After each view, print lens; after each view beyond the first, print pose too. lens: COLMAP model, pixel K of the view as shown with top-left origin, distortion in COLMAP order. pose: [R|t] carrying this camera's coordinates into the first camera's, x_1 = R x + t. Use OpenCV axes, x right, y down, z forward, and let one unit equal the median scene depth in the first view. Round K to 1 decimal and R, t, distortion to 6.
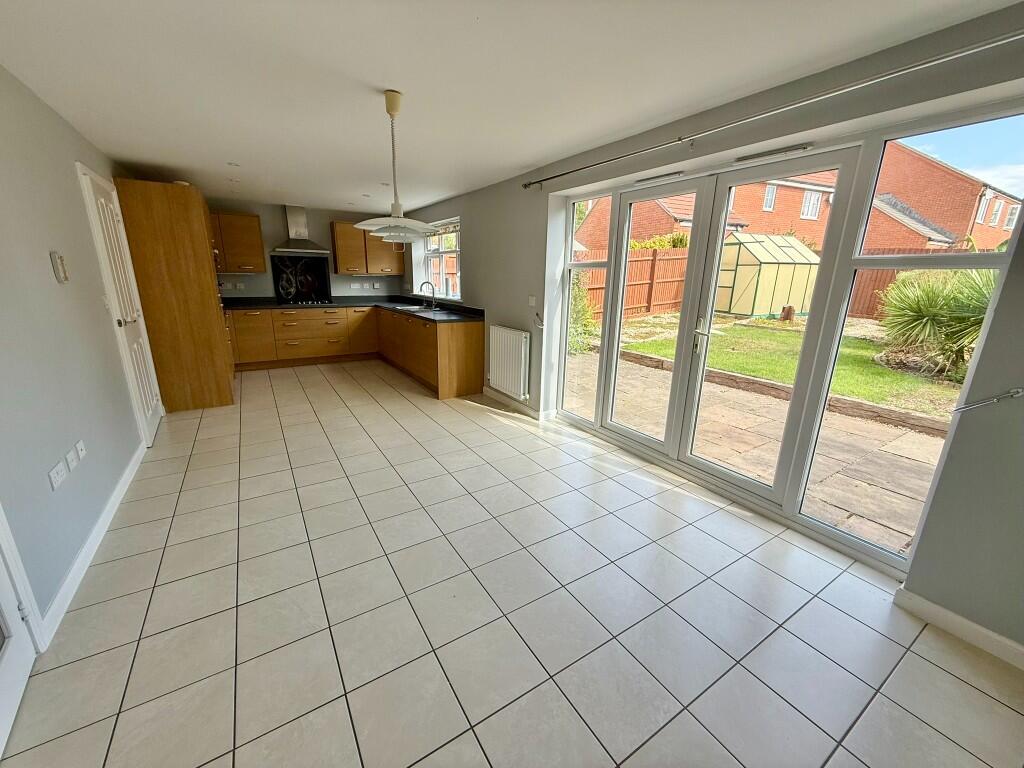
lens RADIAL K [[408.9, 0, 509.1], [0, 408.9, 385.6], [0, 0, 1]] dist [0.002397, 0.000089]
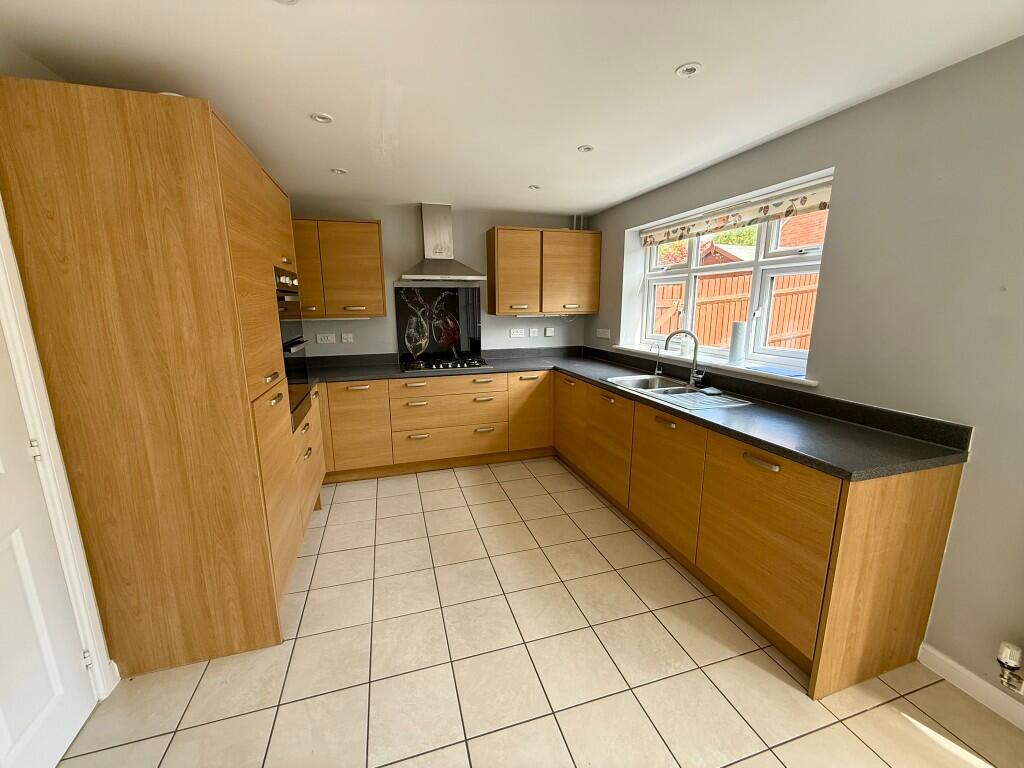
lens RADIAL K [[408.9, 0, 510.9], [0, 408.9, 385.2], [0, 0, 1]] dist [0.002397, 0.000089]
pose [[0.965406, 0.029277, -0.259101, -0.253962], [-0.047063, 0.996922, -0.062710, -0.143109], [0.256468, 0.072735, 0.963812, 0.468203]]
